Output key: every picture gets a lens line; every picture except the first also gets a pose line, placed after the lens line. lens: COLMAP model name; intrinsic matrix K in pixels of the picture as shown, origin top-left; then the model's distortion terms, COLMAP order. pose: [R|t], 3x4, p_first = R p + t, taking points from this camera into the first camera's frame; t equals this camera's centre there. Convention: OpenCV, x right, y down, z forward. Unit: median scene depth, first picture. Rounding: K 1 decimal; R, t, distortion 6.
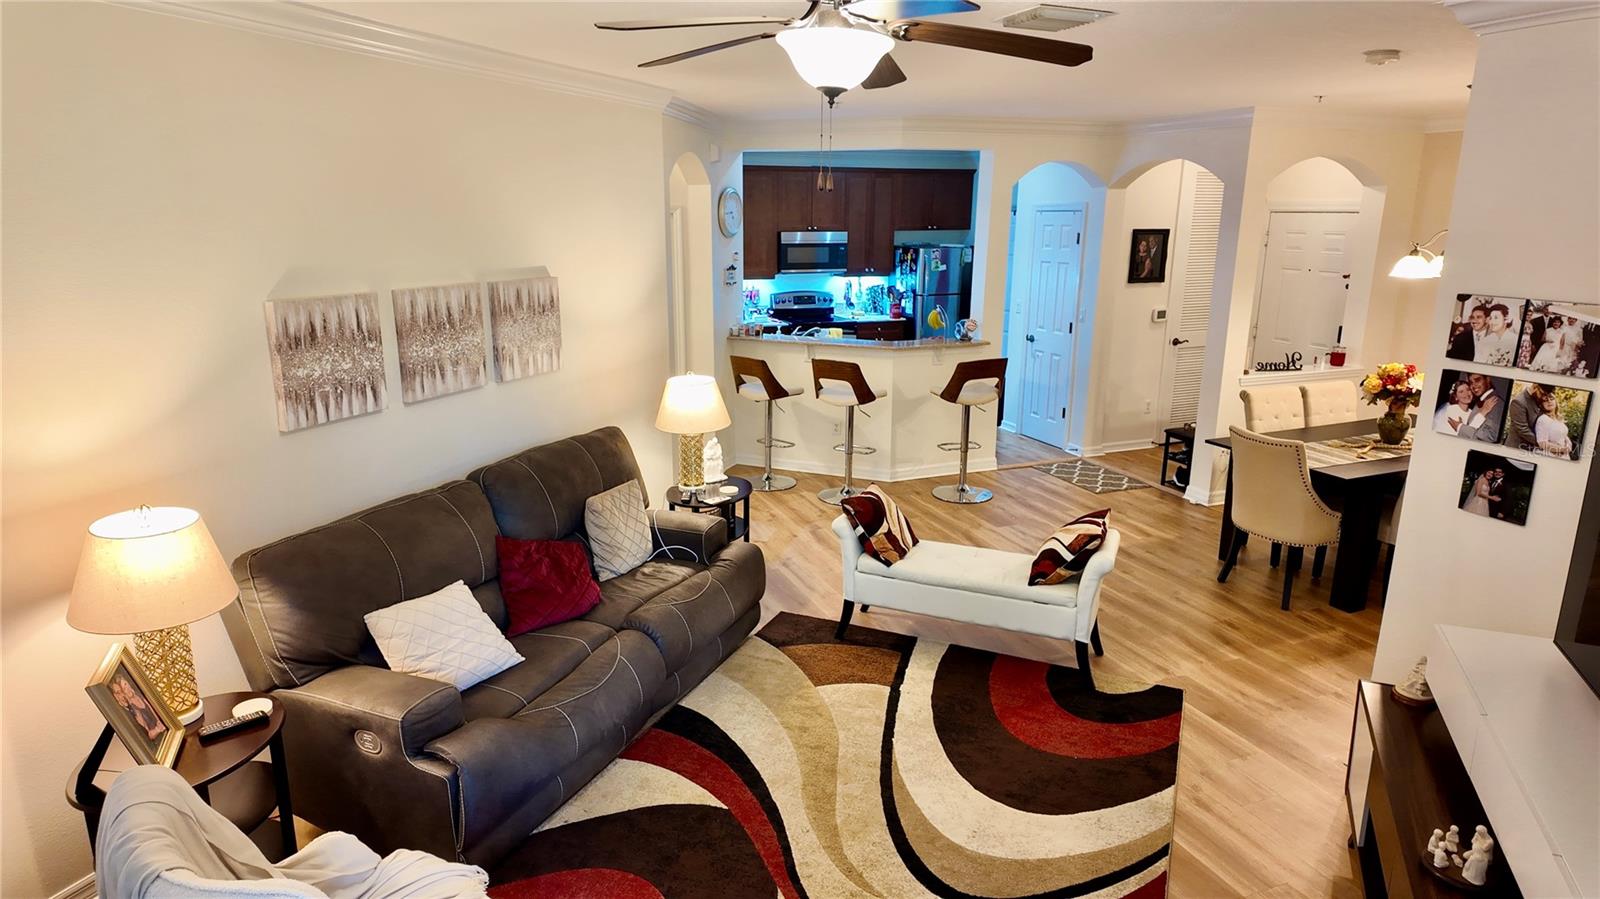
lens RADIAL K [[931.9, 0, 800.0], [0, 931.9, 449.5], [0, 0, 1]] dist [0.081293, -0.093760]
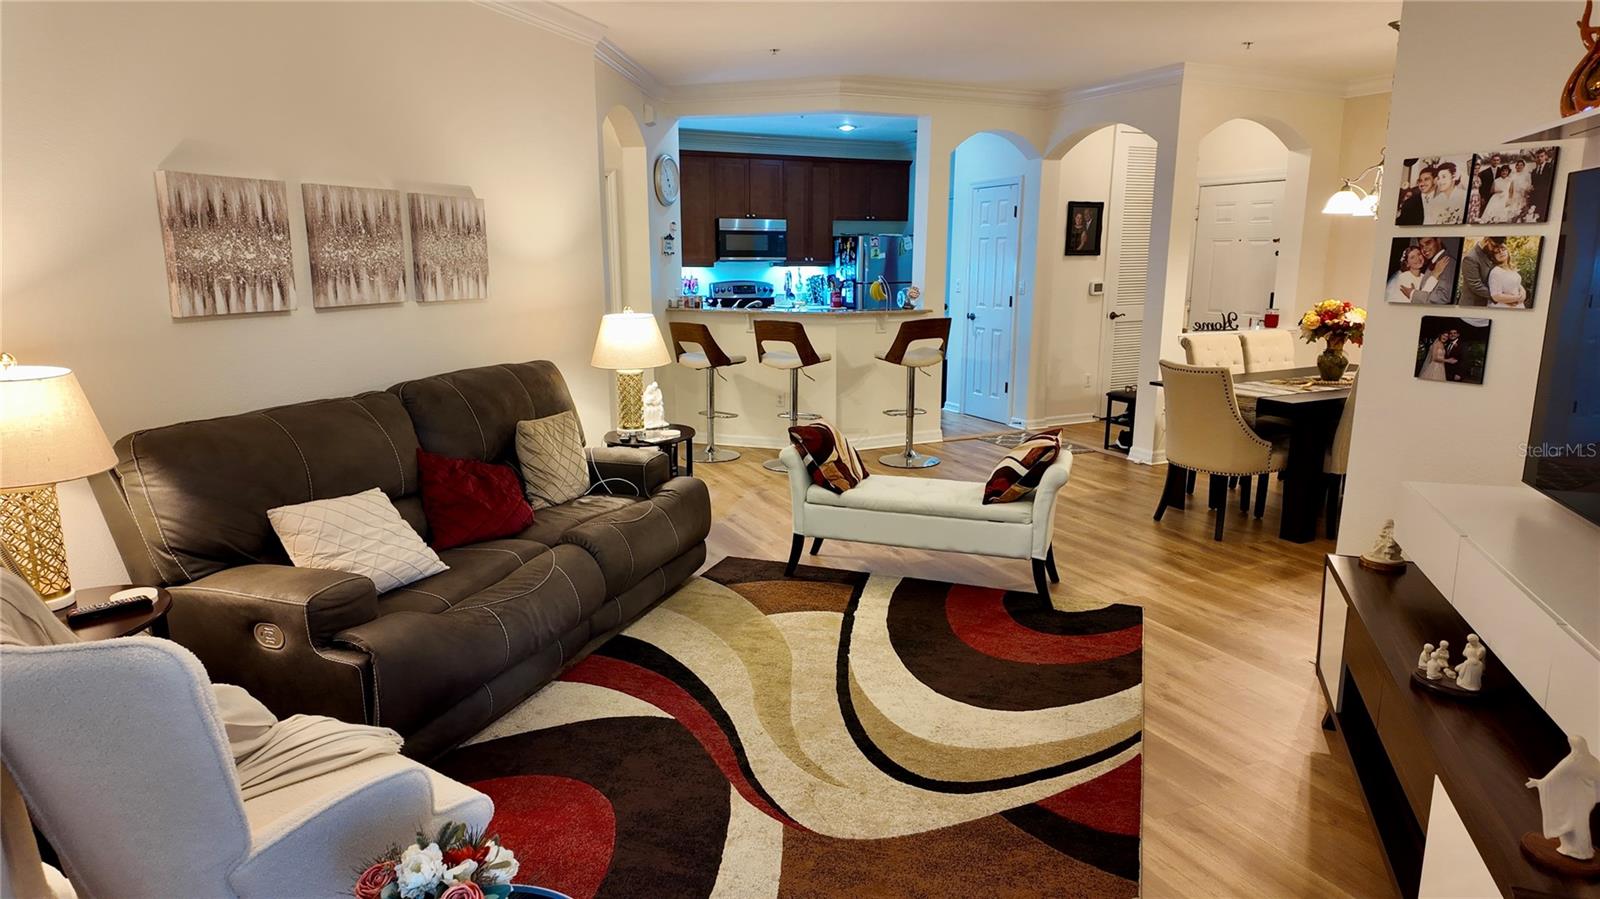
lens RADIAL K [[931.9, 0, 800.0], [0, 931.9, 449.5], [0, 0, 1]] dist [0.081293, -0.093760]
pose [[0.997780, -0.018296, 0.064028, -0.006261], [0.021077, 0.998851, -0.043033, 0.128322], [-0.063167, 0.044287, 0.997020, 0.046344]]
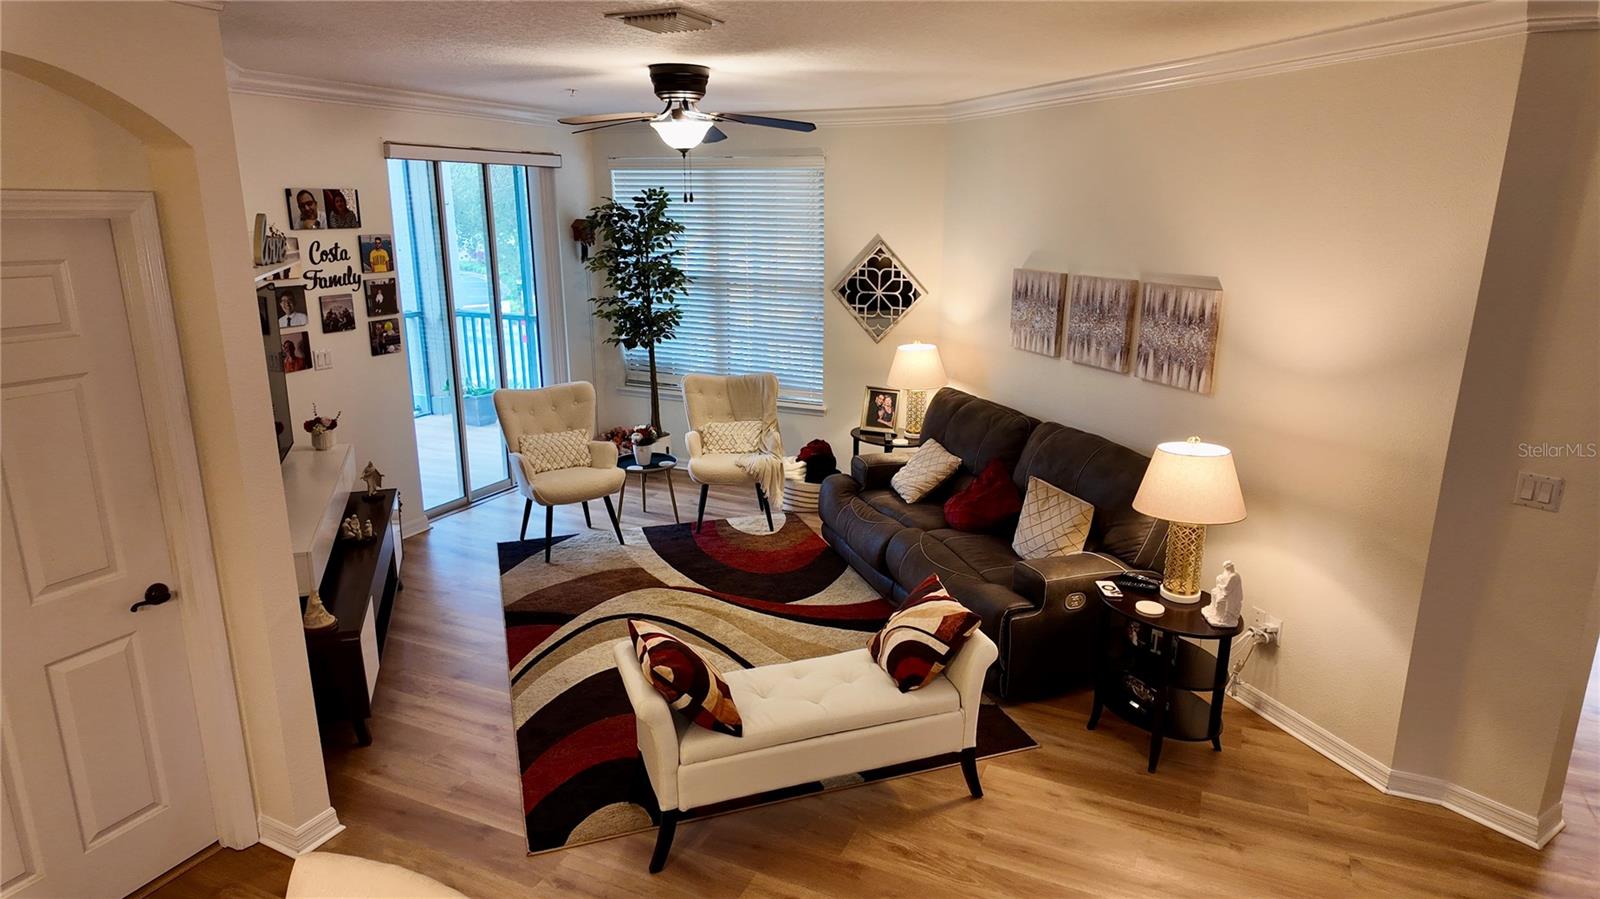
lens RADIAL K [[931.9, 0, 800.0], [0, 931.9, 449.5], [0, 0, 1]] dist [0.081293, -0.093760]
pose [[-0.729681, 0.165073, -0.663564, 0.706393], [-0.175920, 0.892439, 0.415458, -0.388387], [0.660771, 0.419886, -0.622156, 1.501106]]
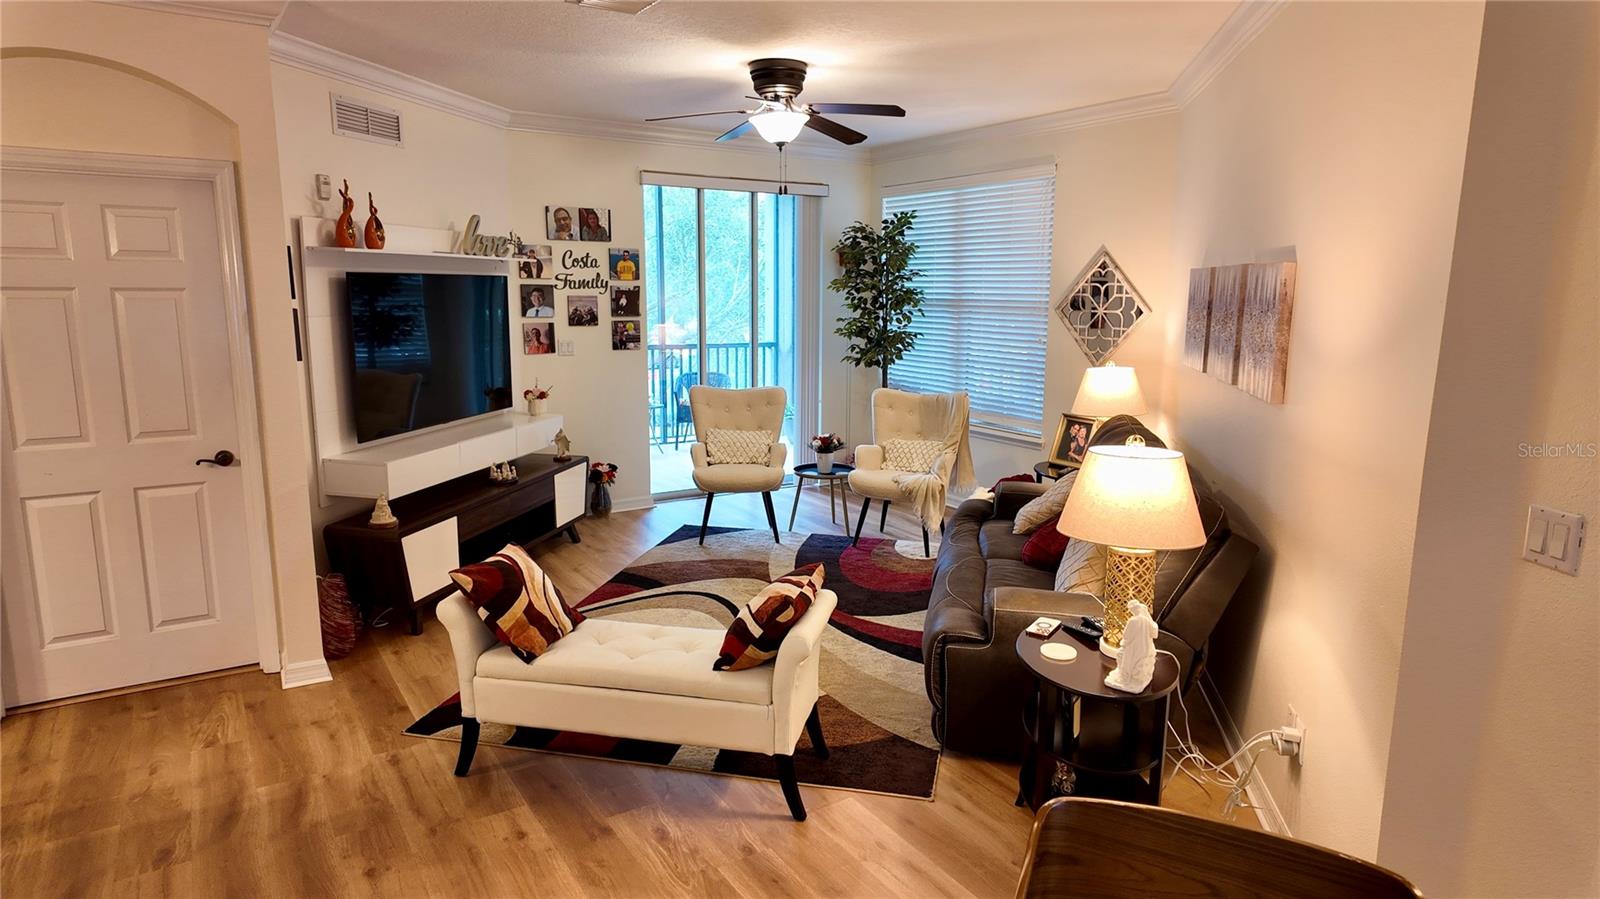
lens RADIAL K [[931.9, 0, 800.0], [0, 931.9, 449.5], [0, 0, 1]] dist [0.081293, -0.093760]
pose [[-0.983280, 0.020547, -0.180935, 0.208151], [-0.055425, 0.912700, 0.404853, -0.343286], [0.173458, 0.408113, -0.896301, 1.745491]]
